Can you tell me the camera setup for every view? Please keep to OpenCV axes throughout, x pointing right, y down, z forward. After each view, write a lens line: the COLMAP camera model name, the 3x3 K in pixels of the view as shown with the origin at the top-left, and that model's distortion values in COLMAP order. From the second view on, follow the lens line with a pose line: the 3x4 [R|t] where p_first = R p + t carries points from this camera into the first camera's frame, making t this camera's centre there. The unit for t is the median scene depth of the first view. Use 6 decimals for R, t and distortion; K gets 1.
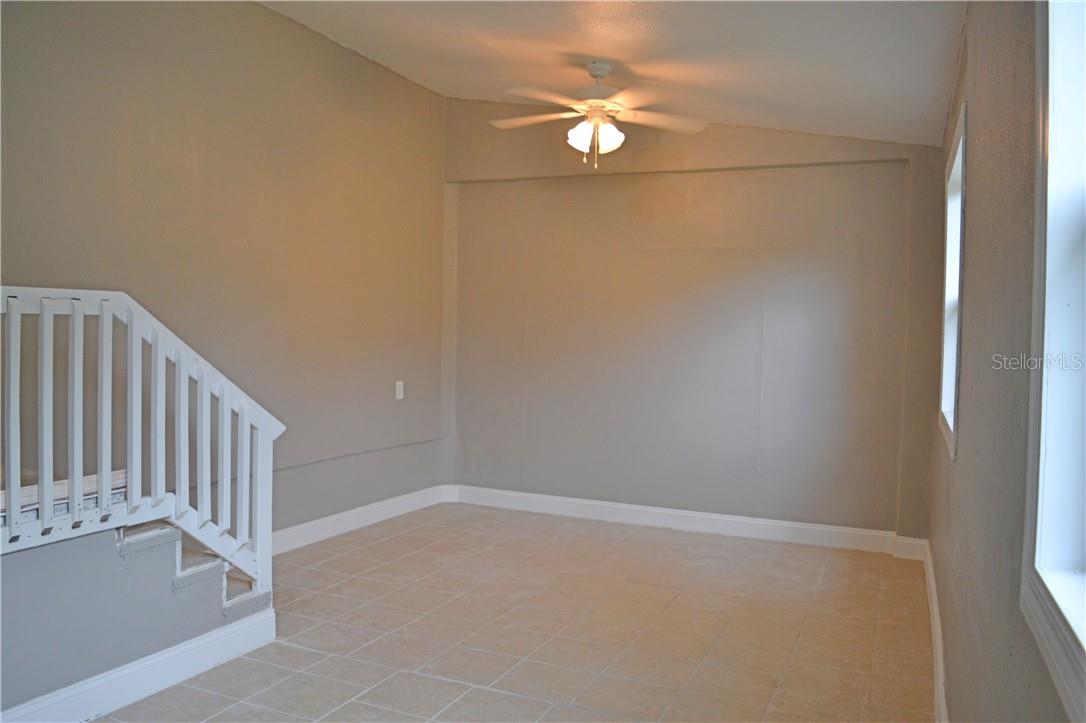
lens RADIAL K [[885.0, 0, 543.0], [0, 885.0, 361.5], [0, 0, 1]] dist [0.001025, -0.002861]
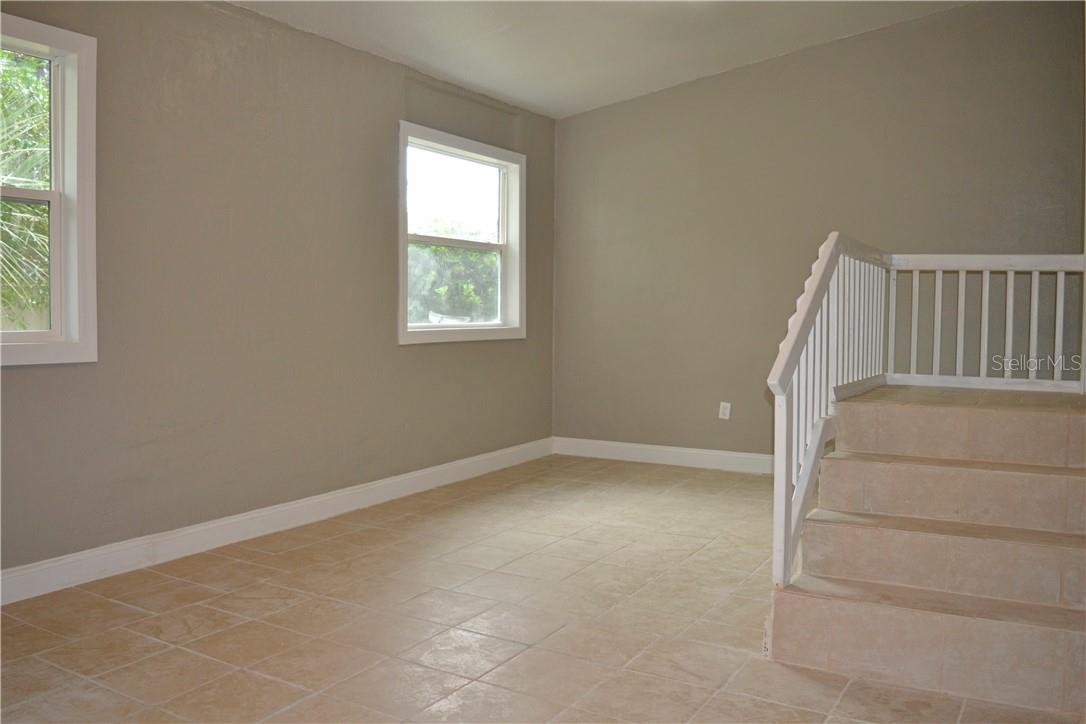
lens RADIAL K [[885.0, 0, 543.0], [0, 885.0, 362.0], [0, 0, 1]] dist [0.001025, -0.002861]
pose [[-0.988975, -0.000580, 0.148080, -0.209790], [0.007752, 0.998418, 0.055684, 0.012629], [-0.147878, 0.056218, -0.987406, 1.652417]]
